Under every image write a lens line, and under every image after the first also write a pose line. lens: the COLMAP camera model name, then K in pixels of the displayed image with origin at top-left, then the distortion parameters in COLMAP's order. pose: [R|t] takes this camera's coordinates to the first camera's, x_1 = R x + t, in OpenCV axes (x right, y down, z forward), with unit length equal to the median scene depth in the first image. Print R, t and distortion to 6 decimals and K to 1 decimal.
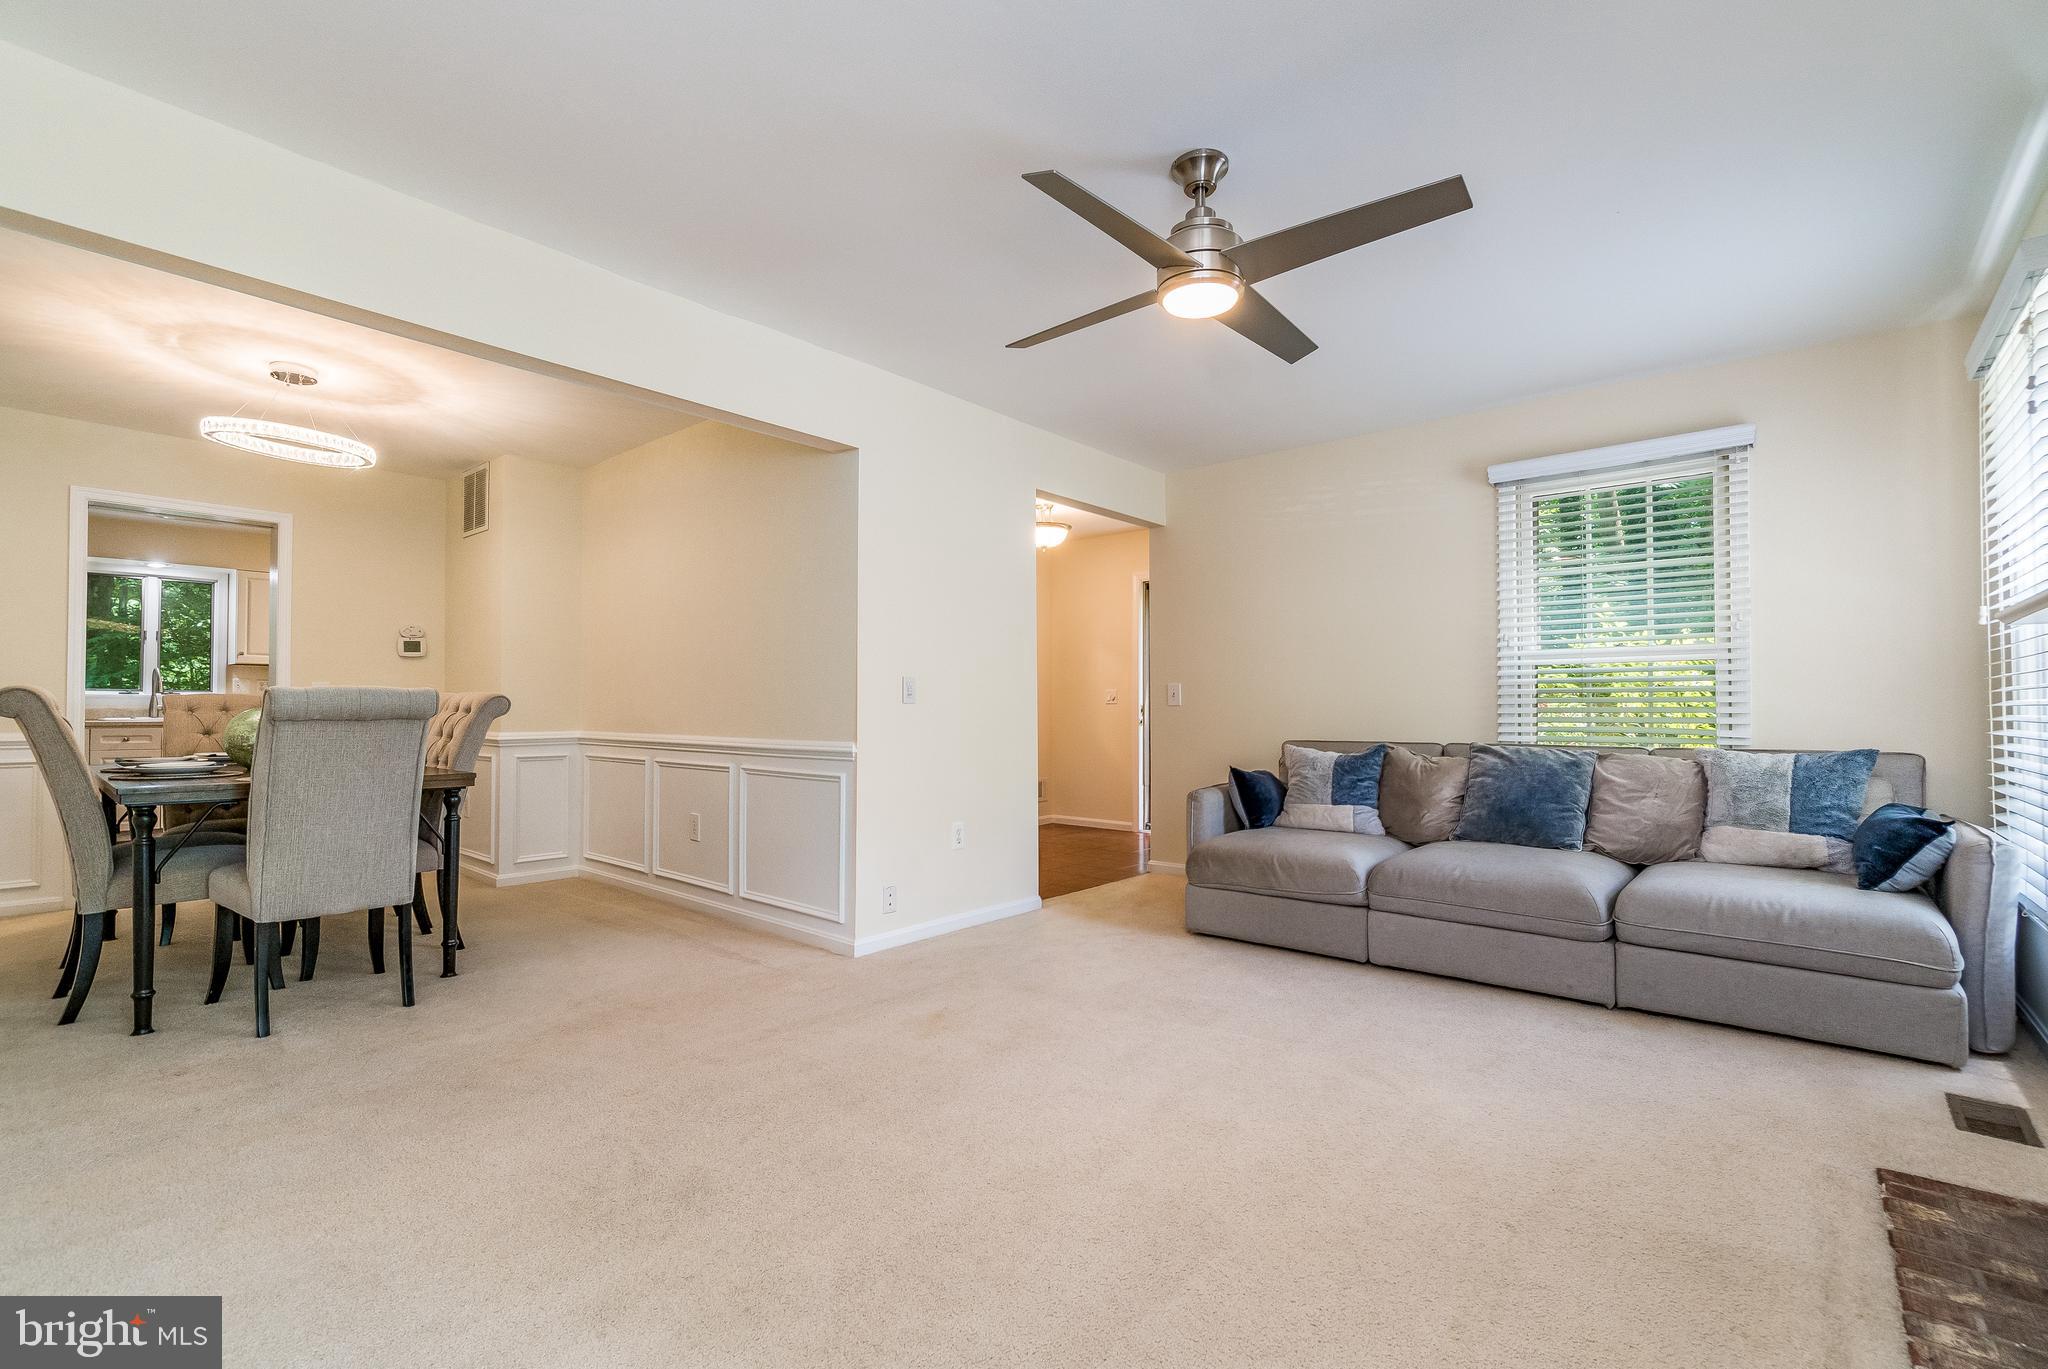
lens RADIAL K [[901.3, 0, 1016.9], [0, 901.3, 698.8], [0, 0, 1]] dist [-0.005258, -0.000480]
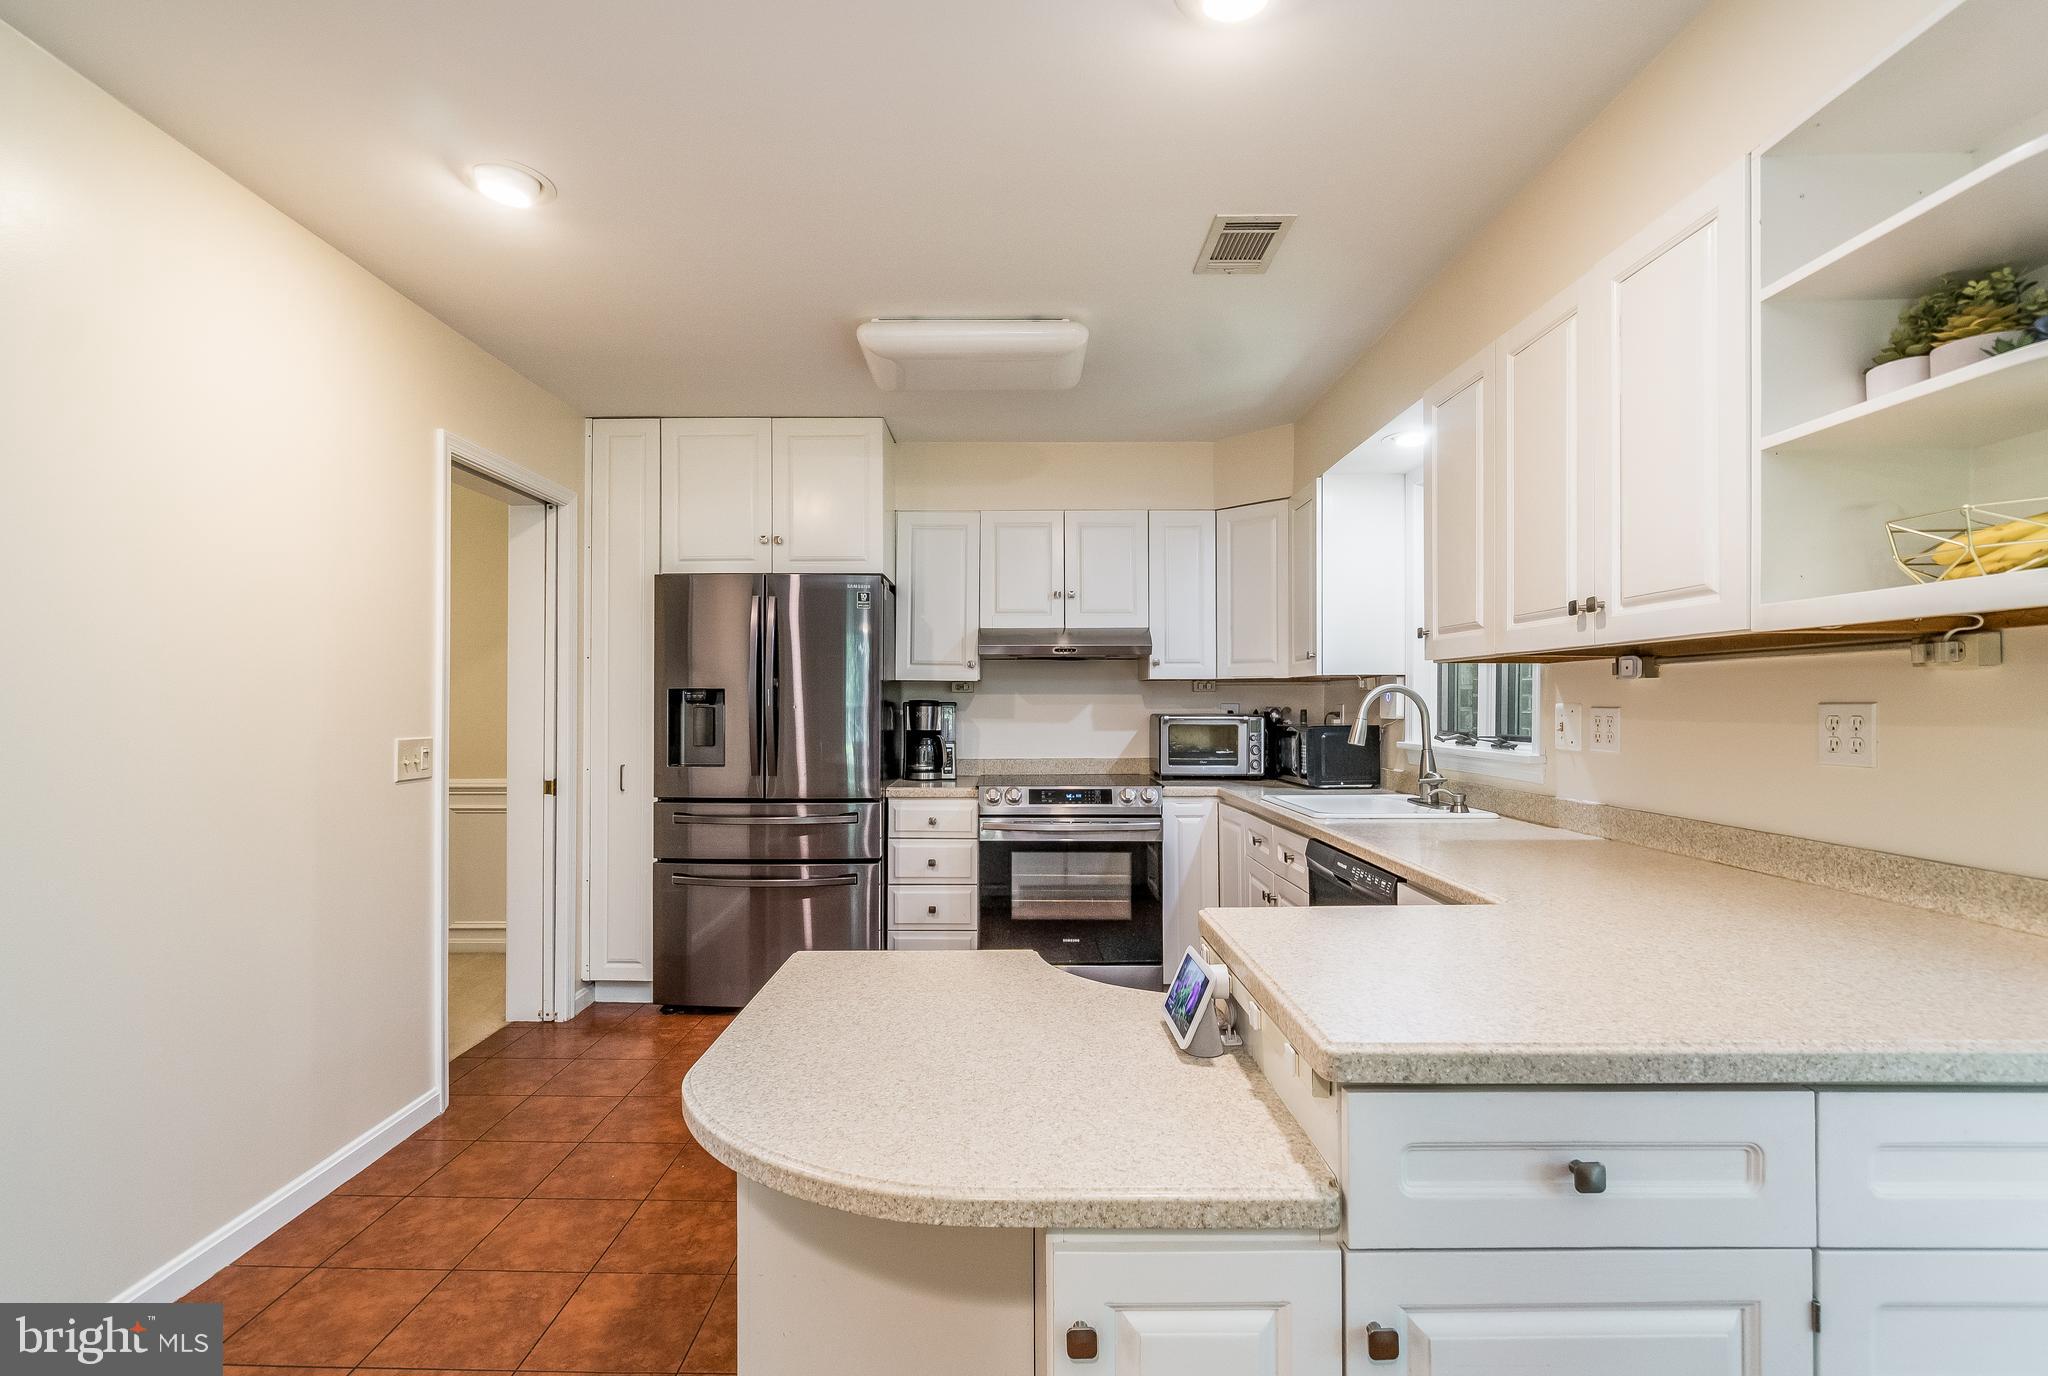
lens RADIAL K [[924.9, 0, 1017.1], [0, 924.9, 690.1], [0, 0, 1]] dist [-0.005984, 0.000316]
pose [[-0.740131, -0.014184, -0.672313, -0.597934], [0.007531, 0.999540, -0.029378, -0.022775], [0.672420, -0.026807, -0.739684, 1.336508]]
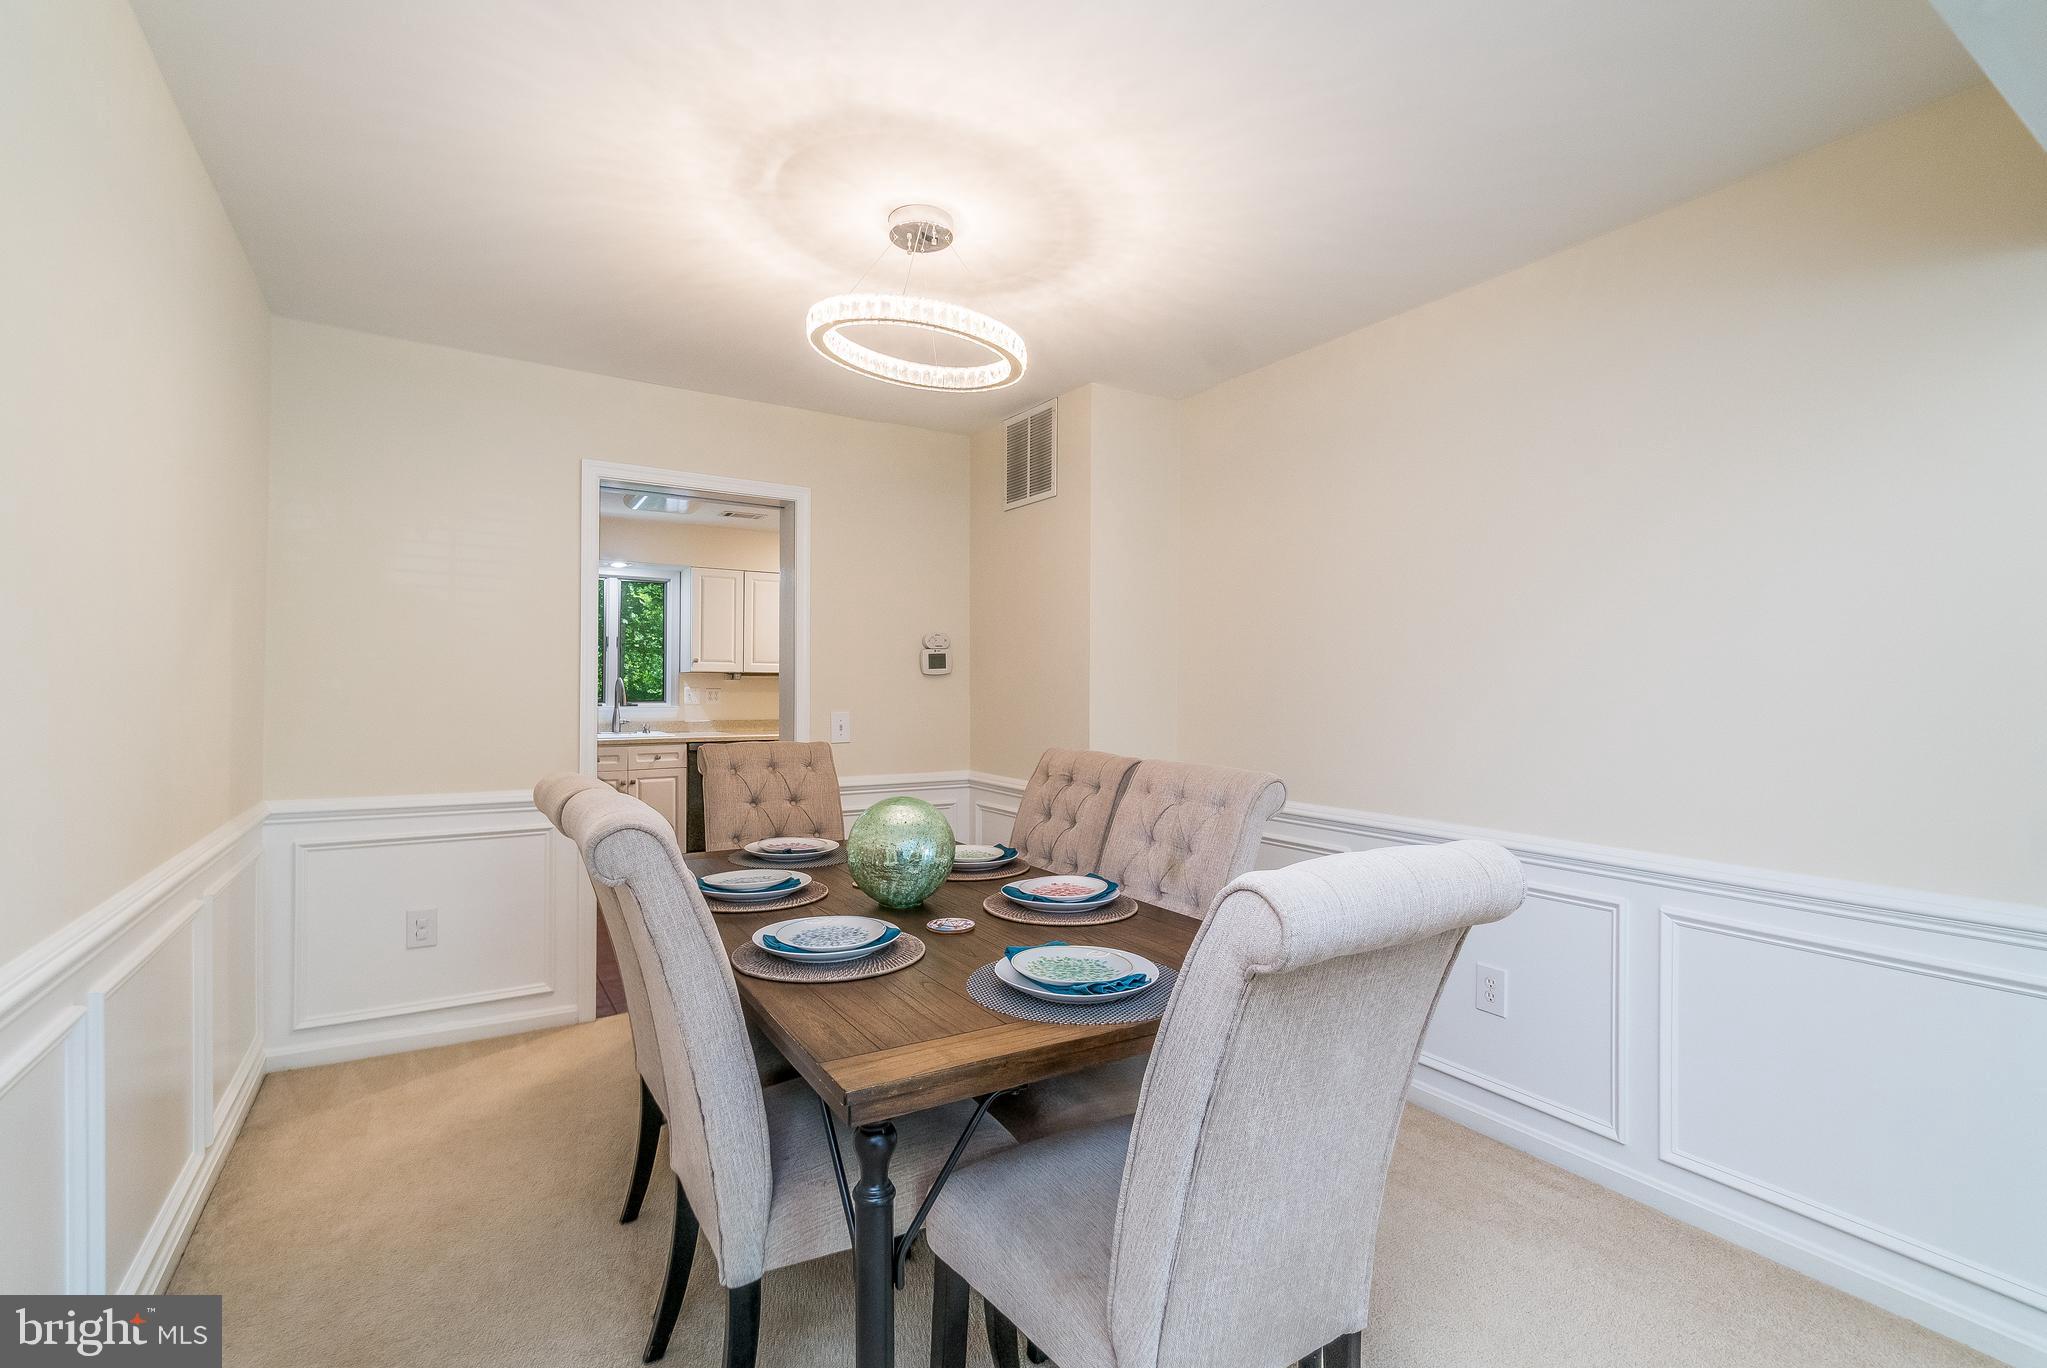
lens RADIAL K [[896.8, 0, 1016.2], [0, 896.8, 684.6], [0, 0, 1]] dist [0.001126, -0.000094]
pose [[0.960009, 0.003744, -0.279945, -0.363931], [-0.001291, 0.999959, 0.008945, -0.040878], [0.279967, -0.008226, 0.959974, 0.278885]]
